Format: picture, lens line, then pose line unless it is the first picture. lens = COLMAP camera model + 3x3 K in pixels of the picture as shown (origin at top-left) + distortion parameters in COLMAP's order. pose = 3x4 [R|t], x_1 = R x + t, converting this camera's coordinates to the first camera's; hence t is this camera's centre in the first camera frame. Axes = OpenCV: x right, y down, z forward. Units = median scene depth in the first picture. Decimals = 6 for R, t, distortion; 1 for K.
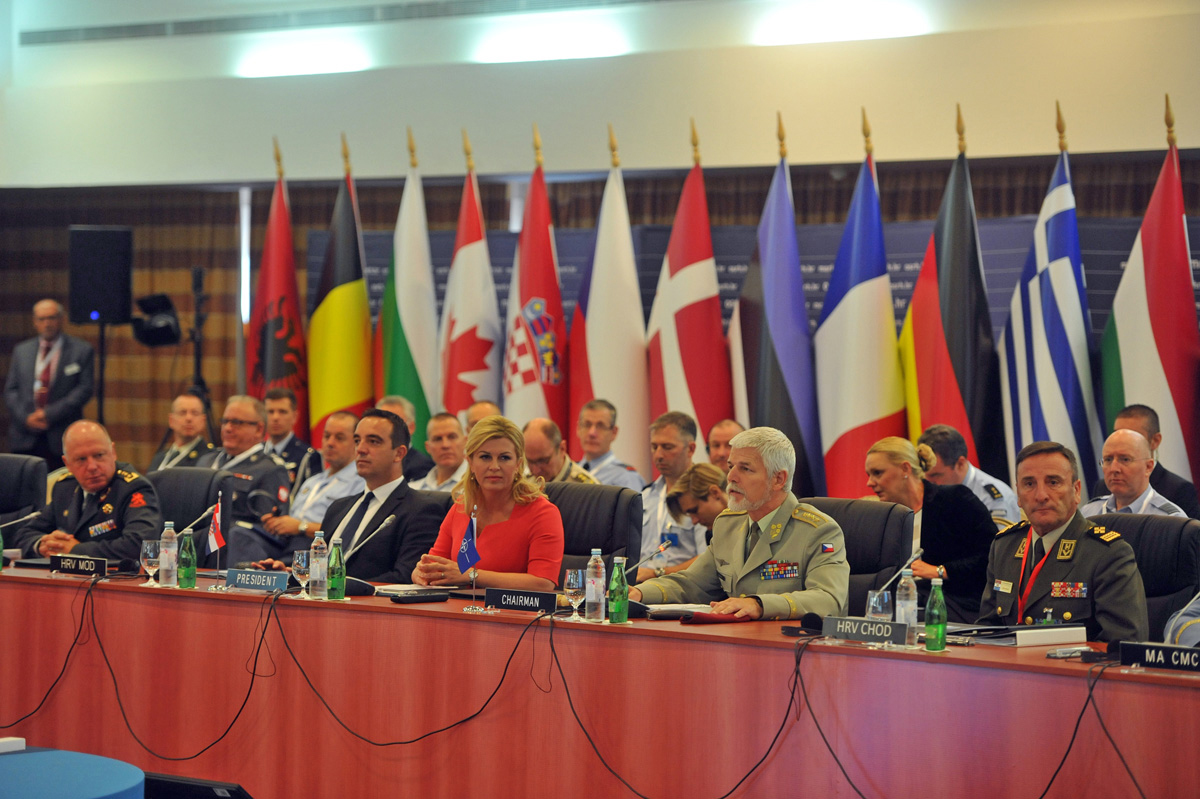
lens RADIAL K [[3879.9, 0, 598.1], [0, 3879.9, 402.7], [0, 0, 1]] dist [0.430729, 0.000000]
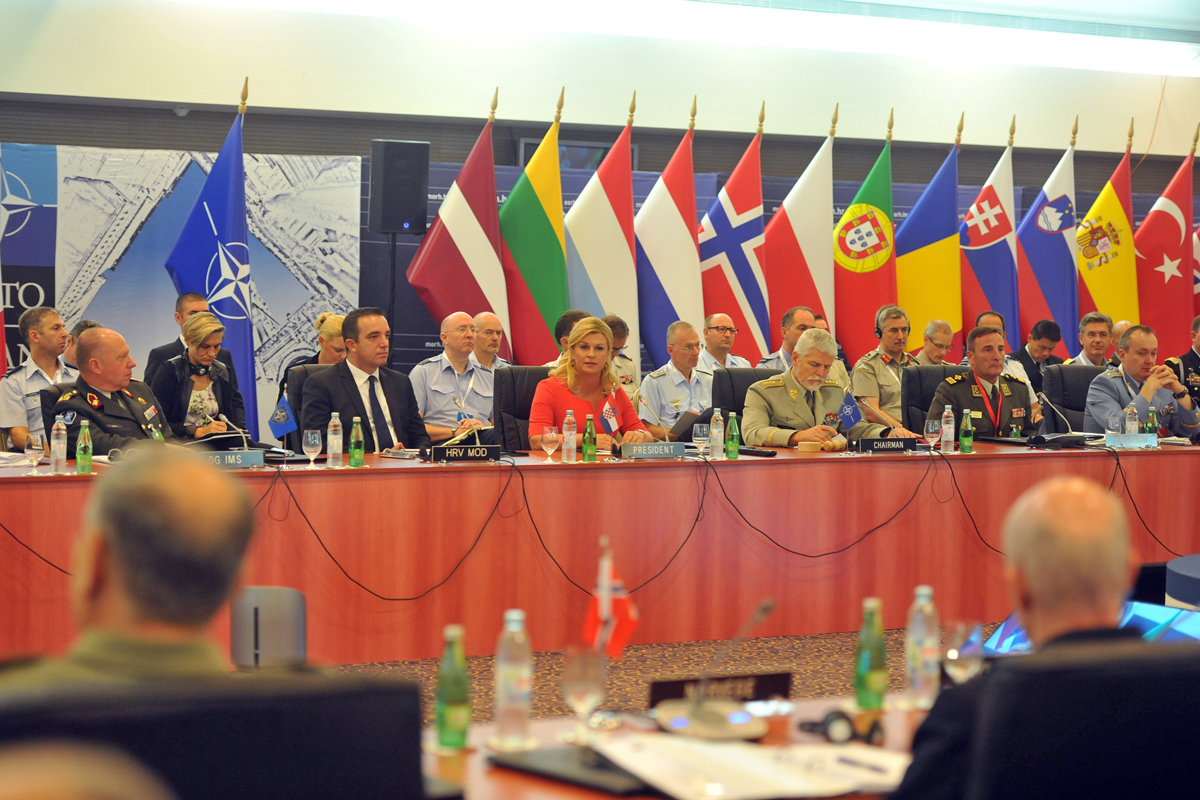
lens RADIAL K [[2919.5, 0, 629.3], [0, 2919.5, 432.8], [0, 0, 1]] dist [0.186377, 0.000000]
pose [[0.215128, -0.064653, 0.974443, -0.674450], [-0.003305, 0.997752, 0.066929, -0.016595], [-0.976580, -0.017619, 0.214431, 0.518741]]
